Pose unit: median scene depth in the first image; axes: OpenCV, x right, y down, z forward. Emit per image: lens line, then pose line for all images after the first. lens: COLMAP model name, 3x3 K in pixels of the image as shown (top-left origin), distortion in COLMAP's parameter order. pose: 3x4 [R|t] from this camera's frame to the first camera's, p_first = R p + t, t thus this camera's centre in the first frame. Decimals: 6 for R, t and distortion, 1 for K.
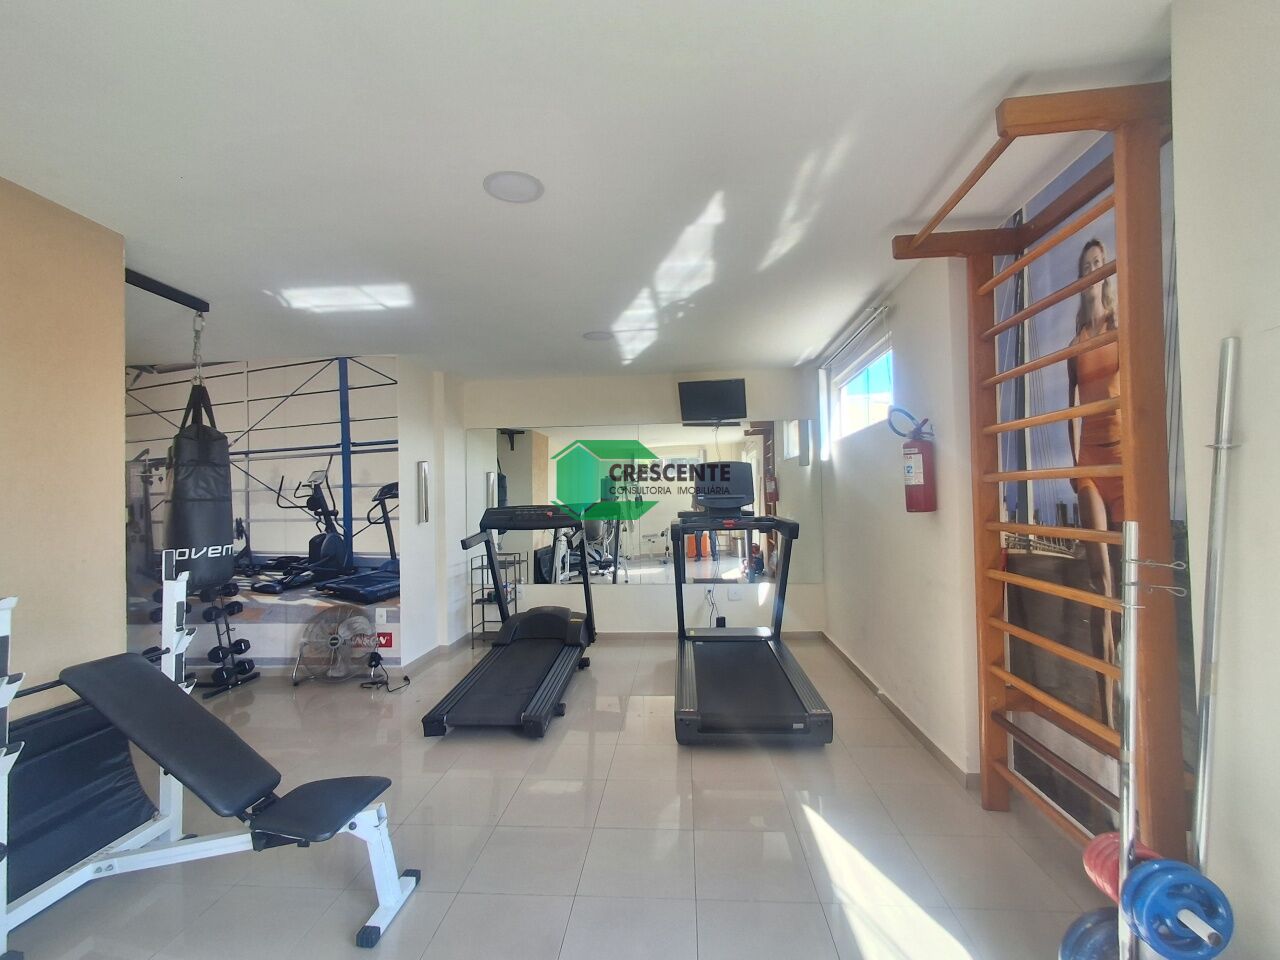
lens RADIAL K [[593.2, 0, 640.0], [0, 593.2, 480.0], [0, 0, 1]] dist [-0.001250, -0.000115]
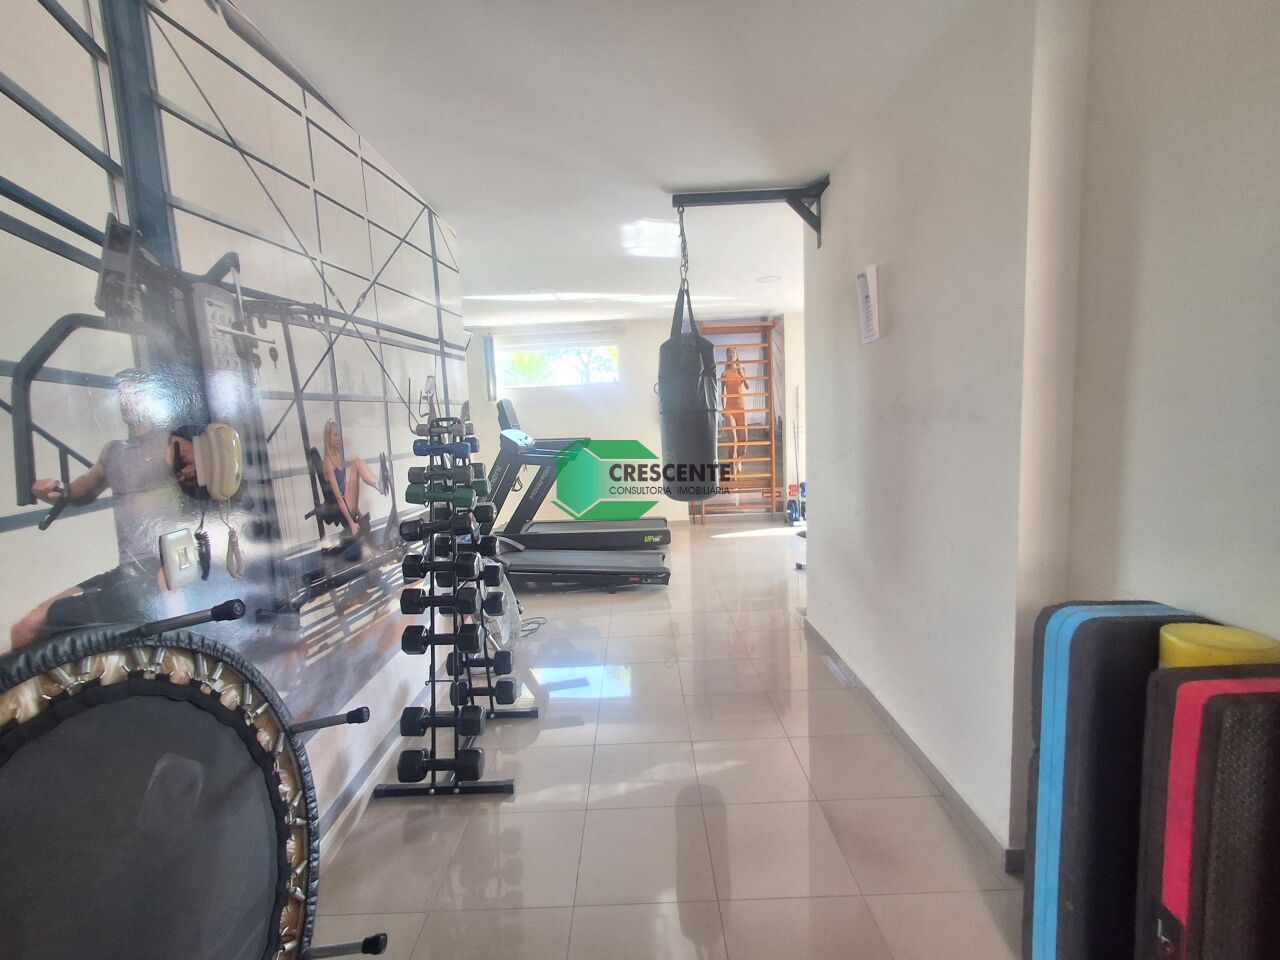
lens RADIAL K [[556.0, 0, 640.0], [0, 556.0, 480.0], [0, 0, 1]] dist [-0.000363, -0.000014]
pose [[-0.071286, -0.087294, 0.993629, -1.662284], [0.009765, 0.996054, 0.088208, 0.067200], [-0.997408, 0.015991, -0.070152, 1.143172]]
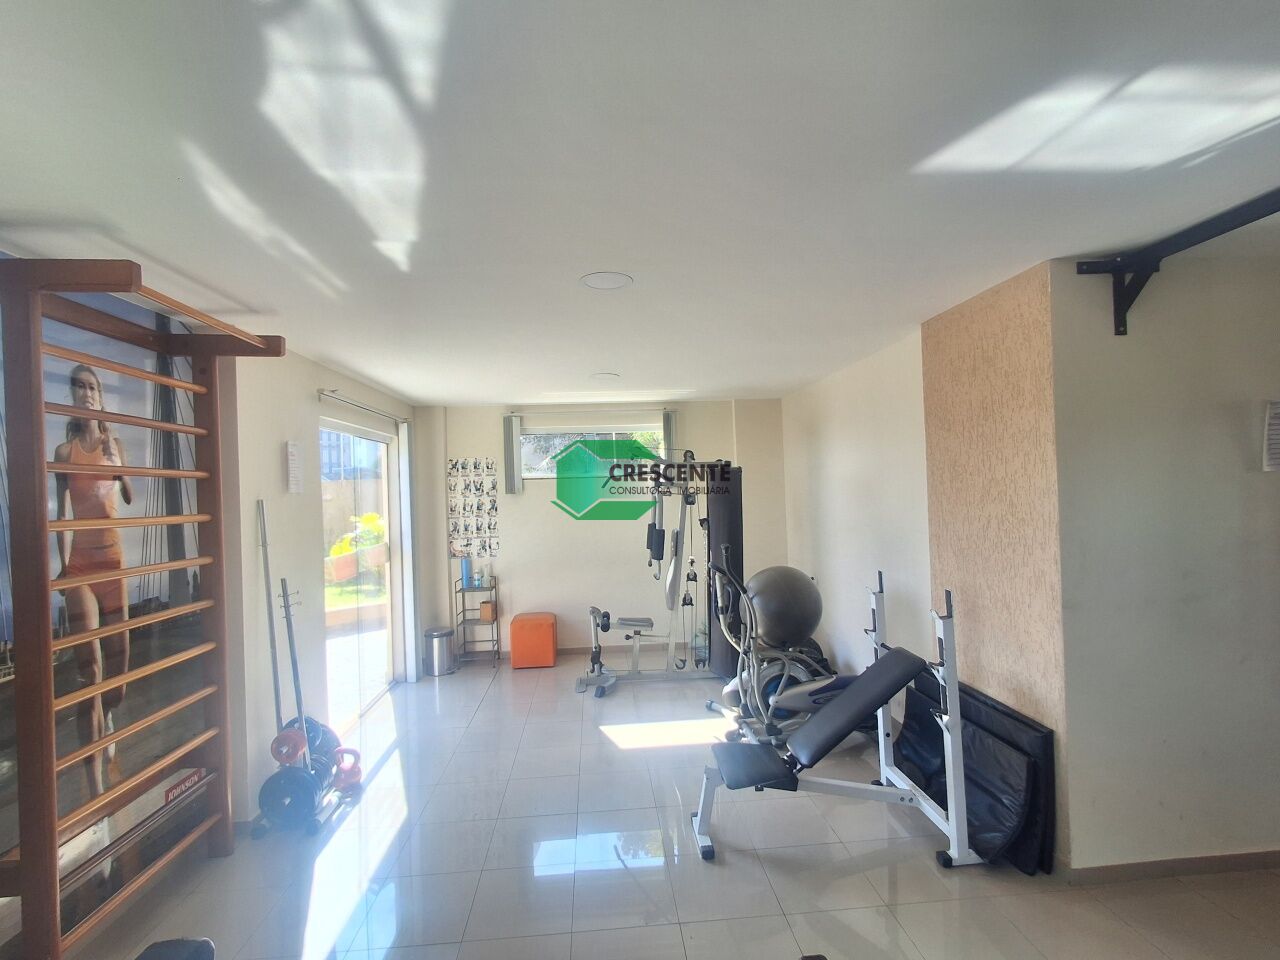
lens RADIAL K [[593.2, 0, 640.0], [0, 593.2, 480.0], [0, 0, 1]] dist [-0.001250, -0.000115]
pose [[-0.986600, 0.053940, -0.153986, -0.057123], [0.060912, 0.997304, -0.040919, -0.048677], [0.151364, -0.049750, -0.987225, 1.410771]]
